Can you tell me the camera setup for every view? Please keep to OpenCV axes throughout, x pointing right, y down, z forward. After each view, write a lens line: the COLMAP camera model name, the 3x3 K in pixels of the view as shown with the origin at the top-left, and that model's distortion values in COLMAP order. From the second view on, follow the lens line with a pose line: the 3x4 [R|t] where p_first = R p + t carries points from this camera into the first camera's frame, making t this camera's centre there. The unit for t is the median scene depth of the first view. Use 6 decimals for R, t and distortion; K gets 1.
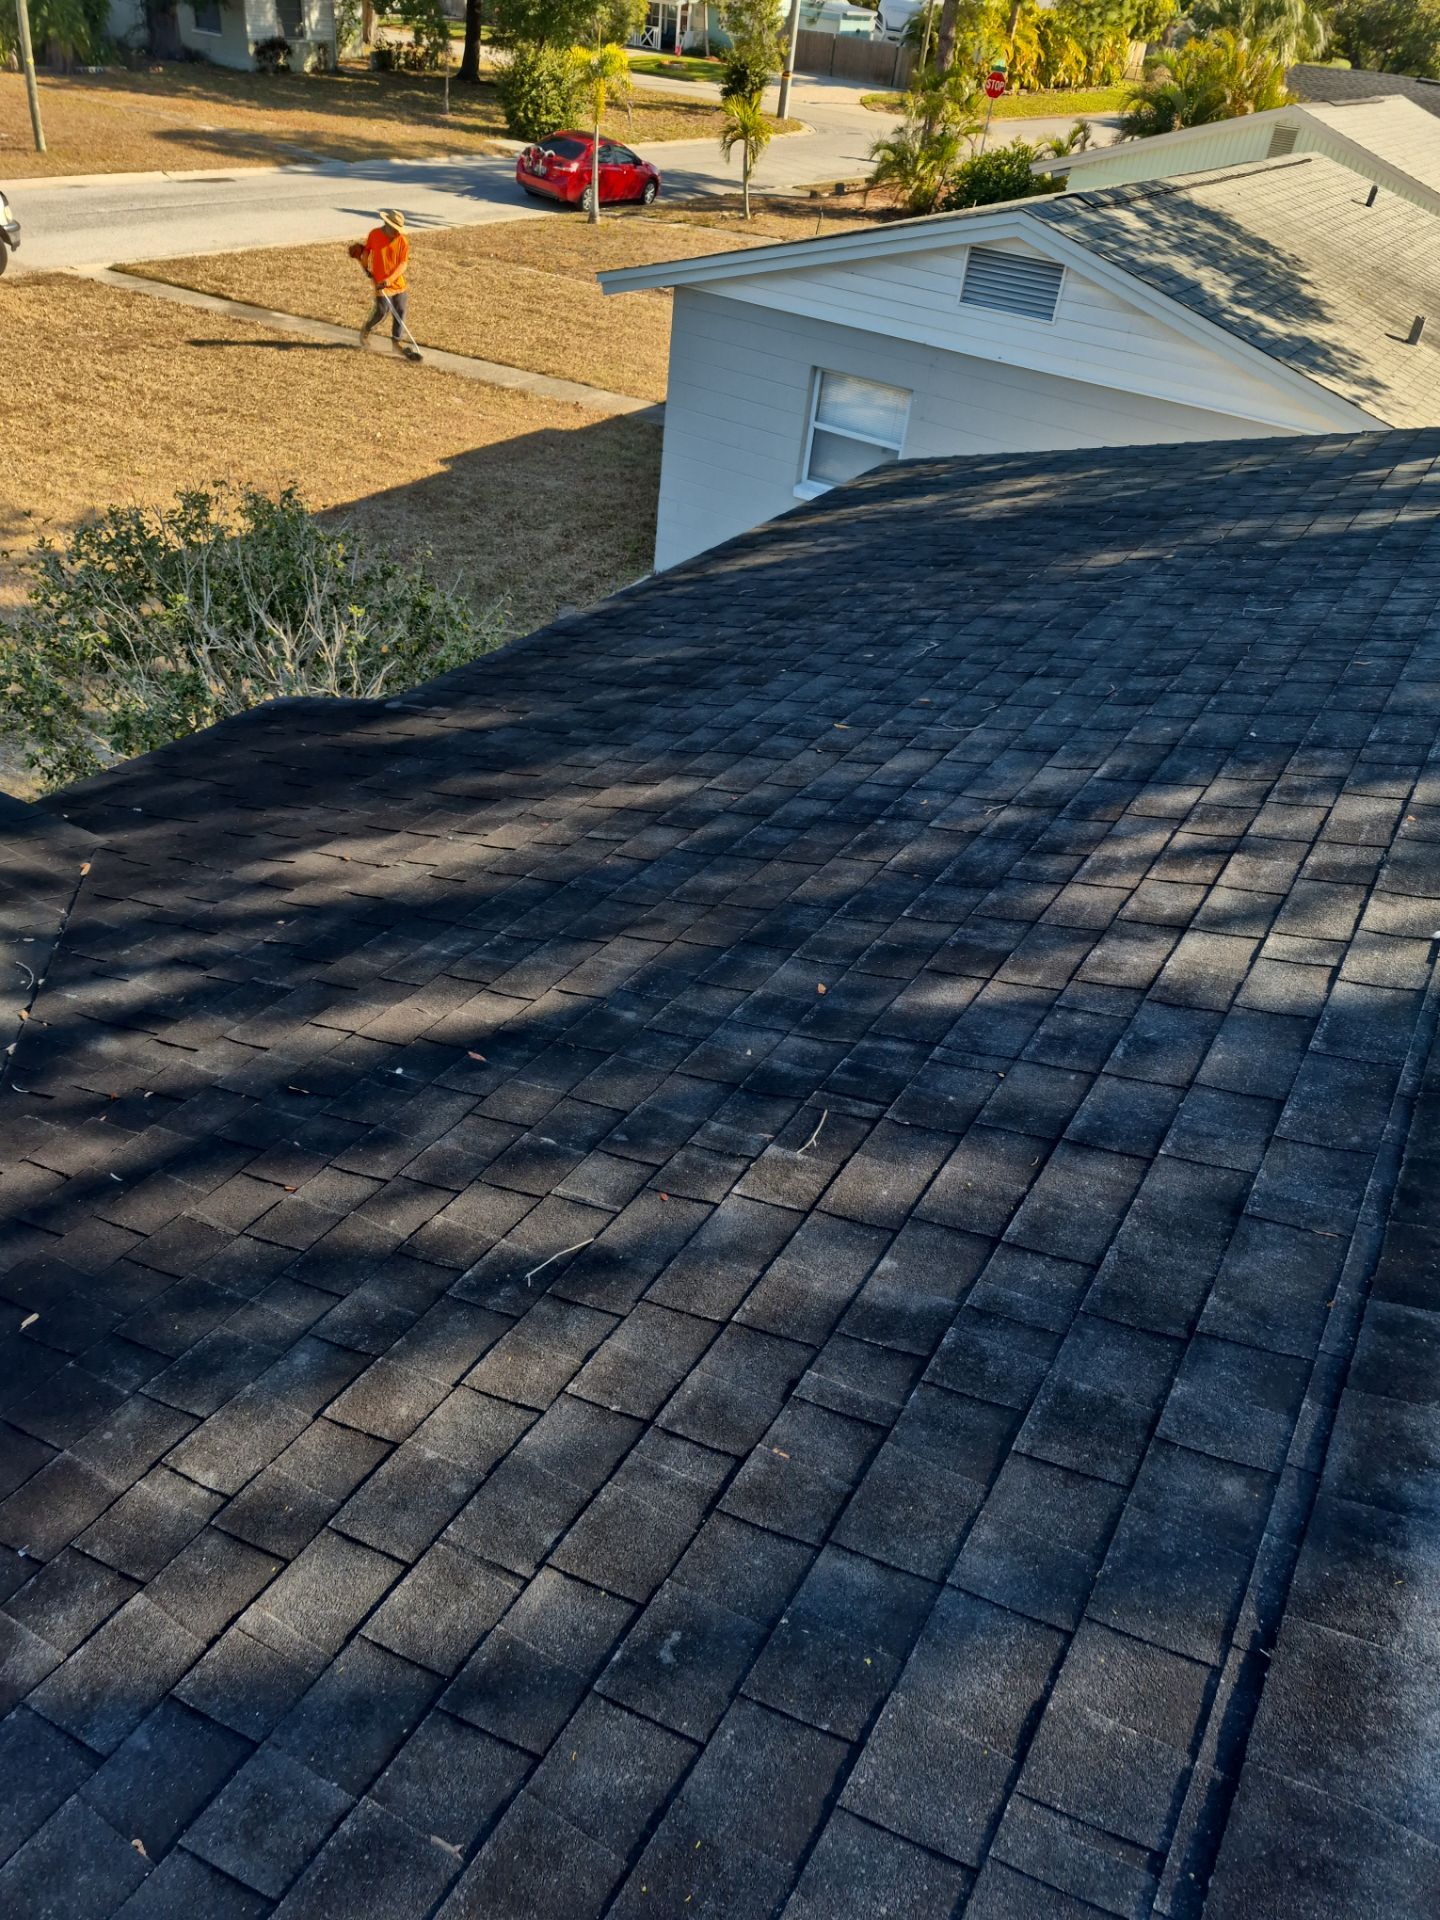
lens RADIAL K [[1379.7, 0, 758.8], [0, 1379.7, 956.9], [0, 0, 1]] dist [0.088367, -0.092217]
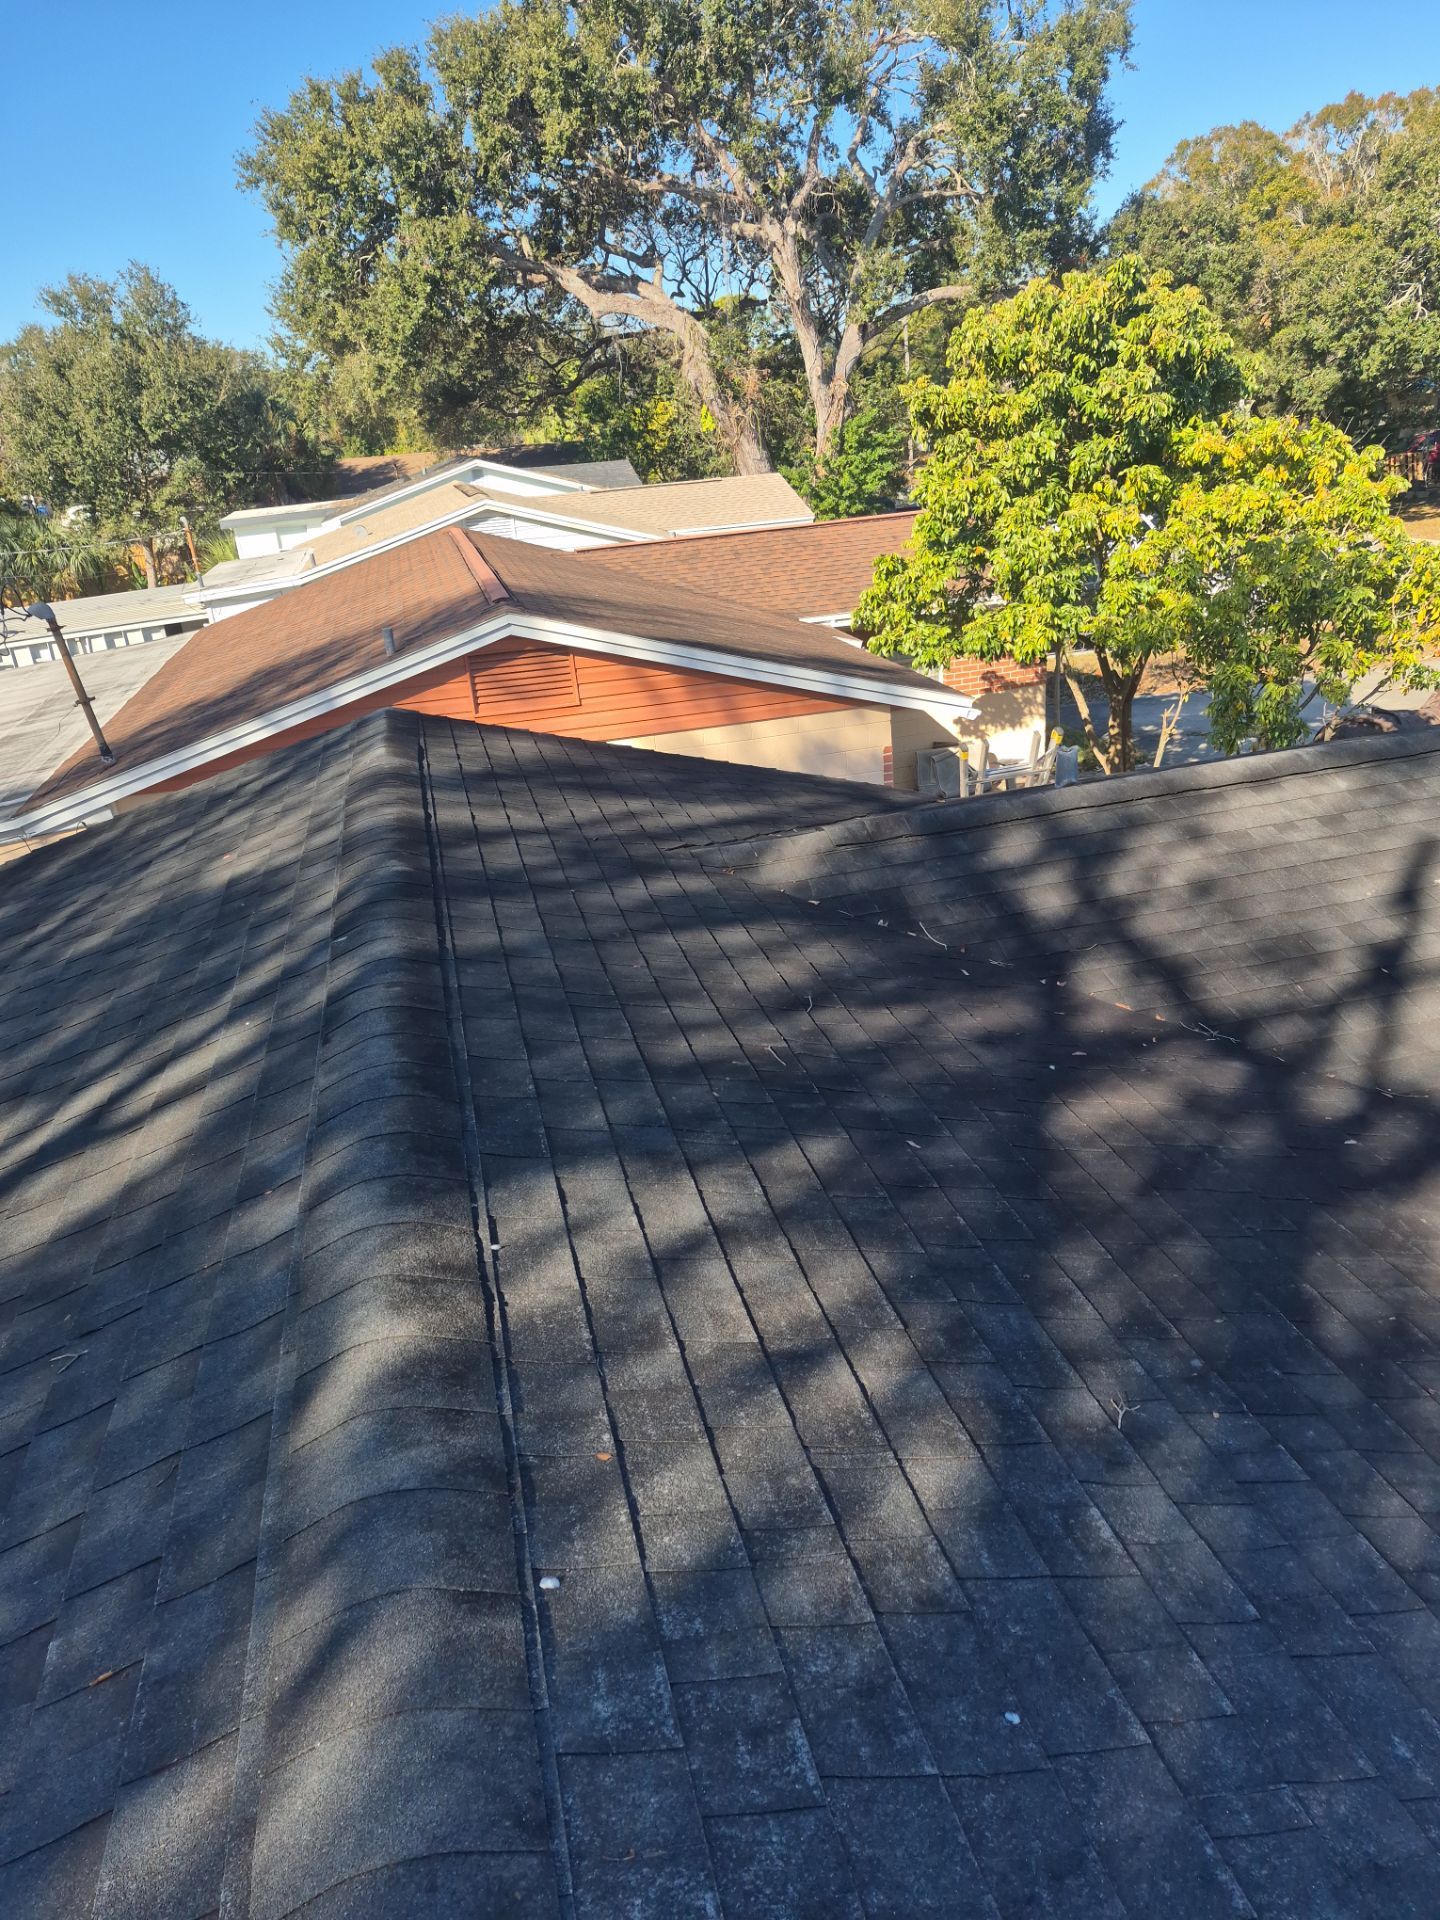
lens RADIAL K [[1325.9, 0, 741.4], [0, 1325.9, 996.4], [0, 0, 1]] dist [0.093566, -0.113058]
pose [[-0.721637, 0.229844, -0.653003, 0.651819], [-0.407306, 0.621763, 0.668964, -0.571004], [0.559770, 0.748721, -0.355070, 0.911395]]
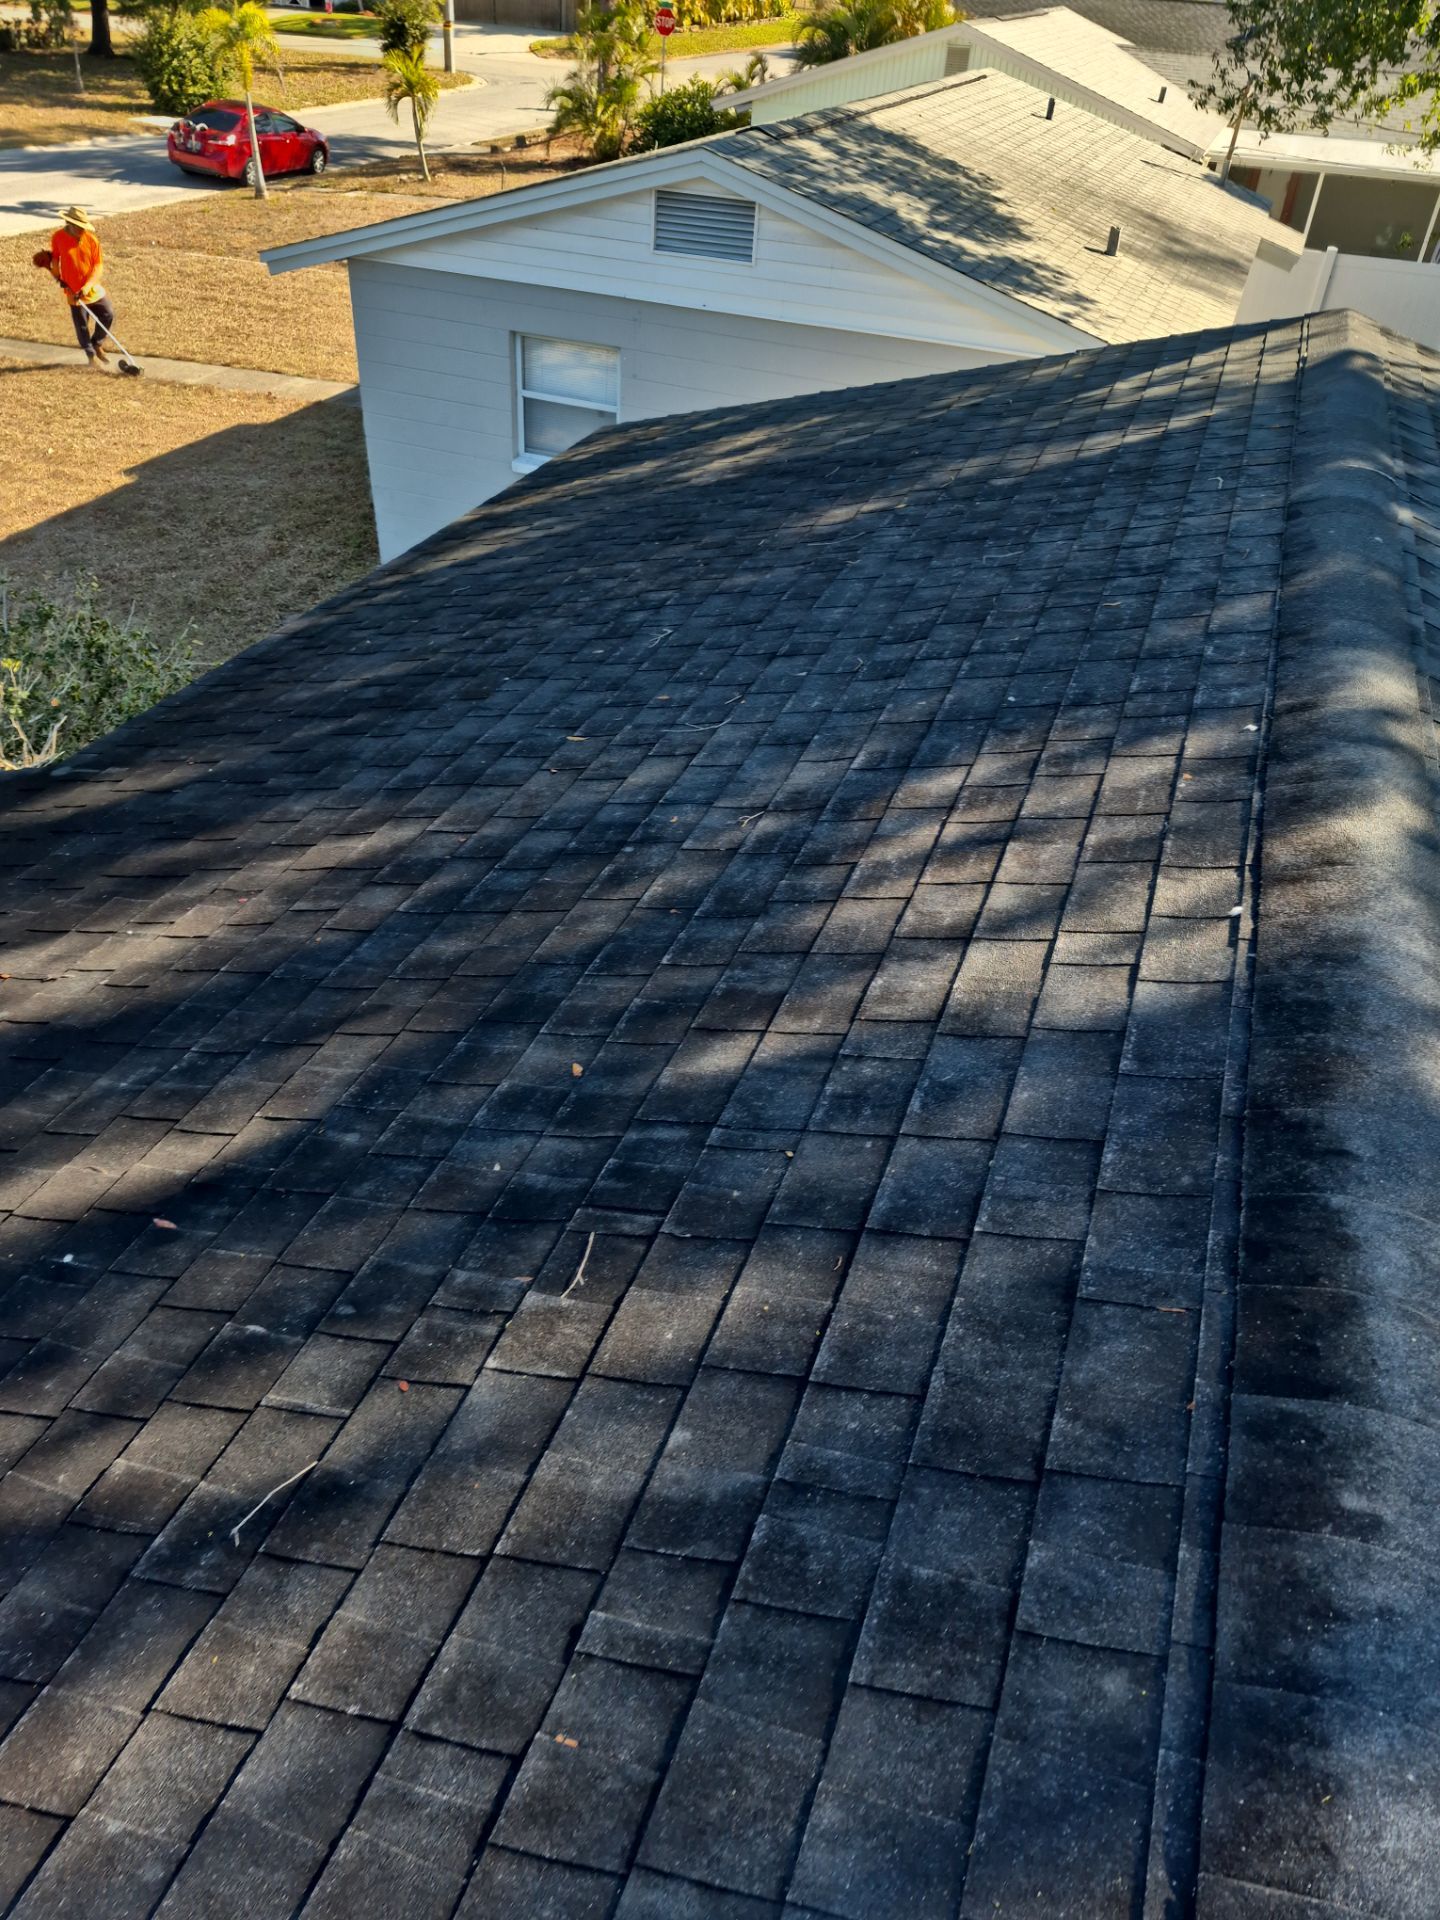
lens RADIAL K [[1387.4, 0, 743.1], [0, 1387.4, 973.3], [0, 0, 1]] dist [0.090088, -0.097323]
pose [[0.981213, -0.149929, 0.121421, 0.038757], [0.145814, 0.988414, 0.042149, -0.043405], [-0.126334, -0.023652, 0.991706, 0.097355]]
